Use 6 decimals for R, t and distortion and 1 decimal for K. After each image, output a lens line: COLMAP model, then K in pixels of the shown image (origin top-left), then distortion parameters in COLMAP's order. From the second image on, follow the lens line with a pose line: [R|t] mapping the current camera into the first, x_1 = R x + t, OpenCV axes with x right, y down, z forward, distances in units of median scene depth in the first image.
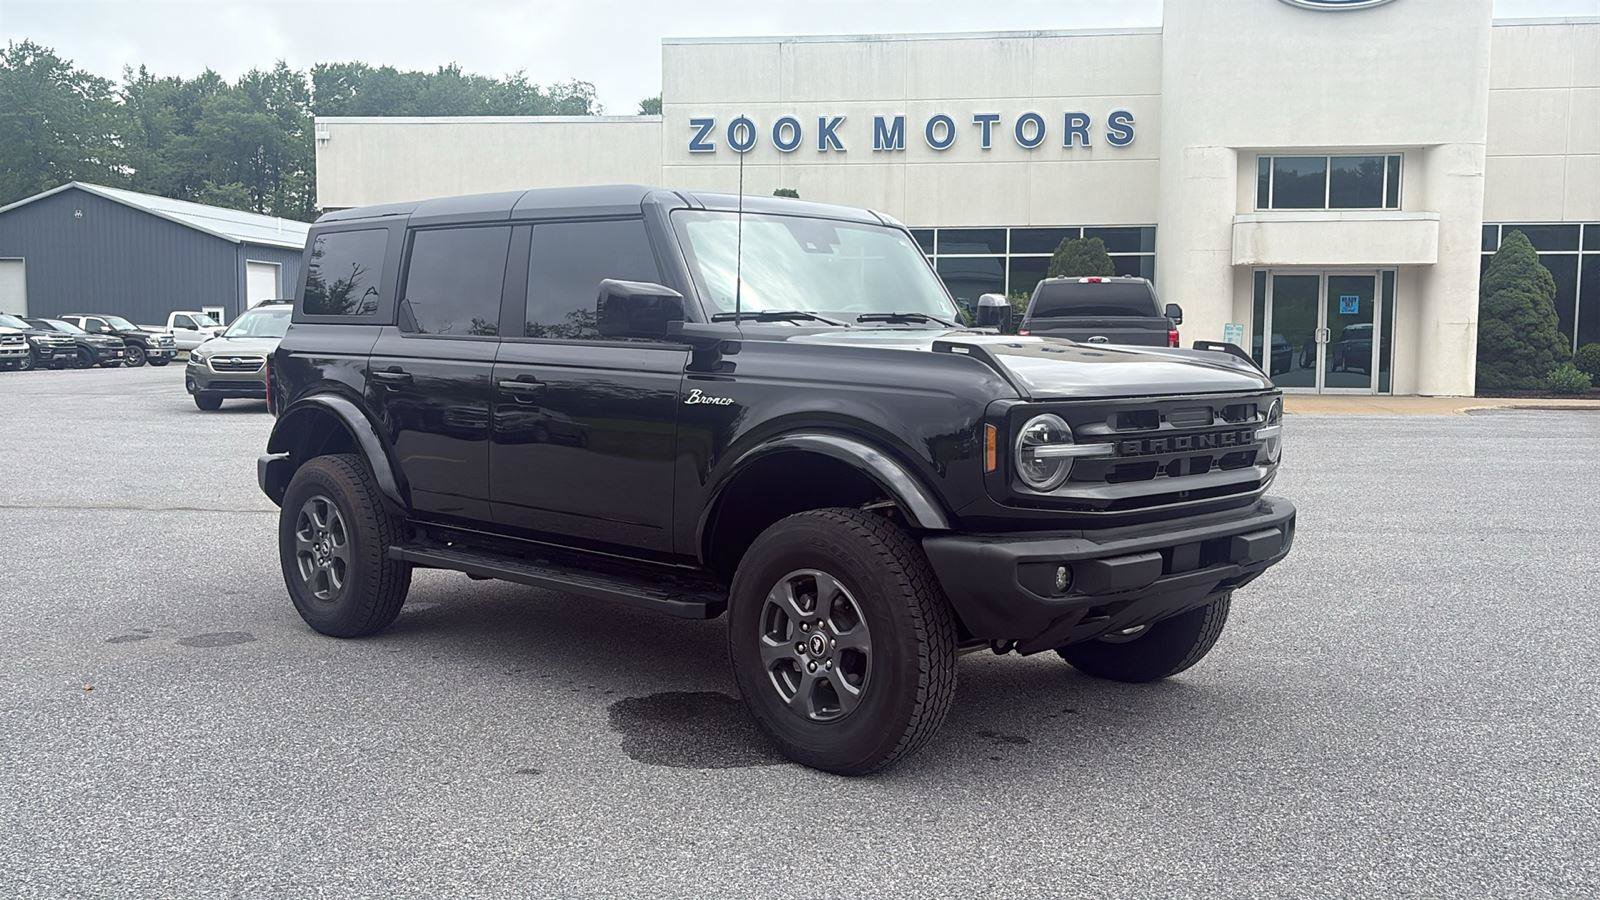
lens RADIAL K [[1486.9, 0, 798.2], [0, 1486.9, 476.2], [0, 0, 1]] dist [0.111801, -0.215990]
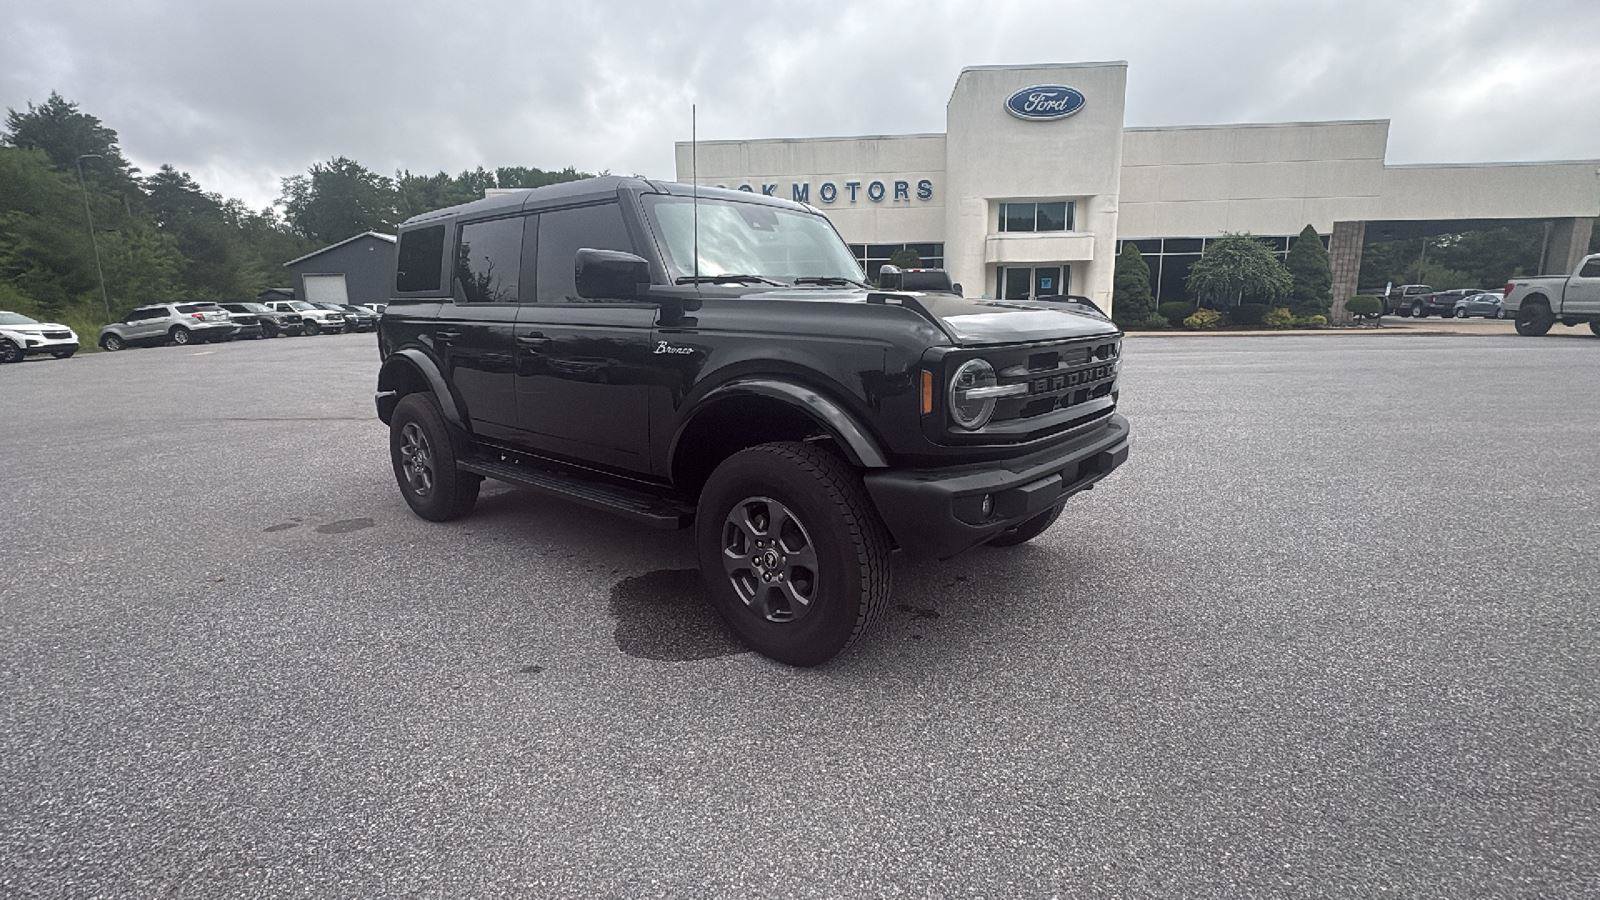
lens RADIAL K [[730.2, 0, 797.7], [0, 730.2, 454.5], [0, 0, 1]] dist [0.003463, -0.000617]
pose [[0.998228, -0.030429, 0.051133, 0.006340], [0.024852, 0.994016, 0.106374, -0.026395], [-0.054063, -0.104915, 0.993011, 0.383568]]
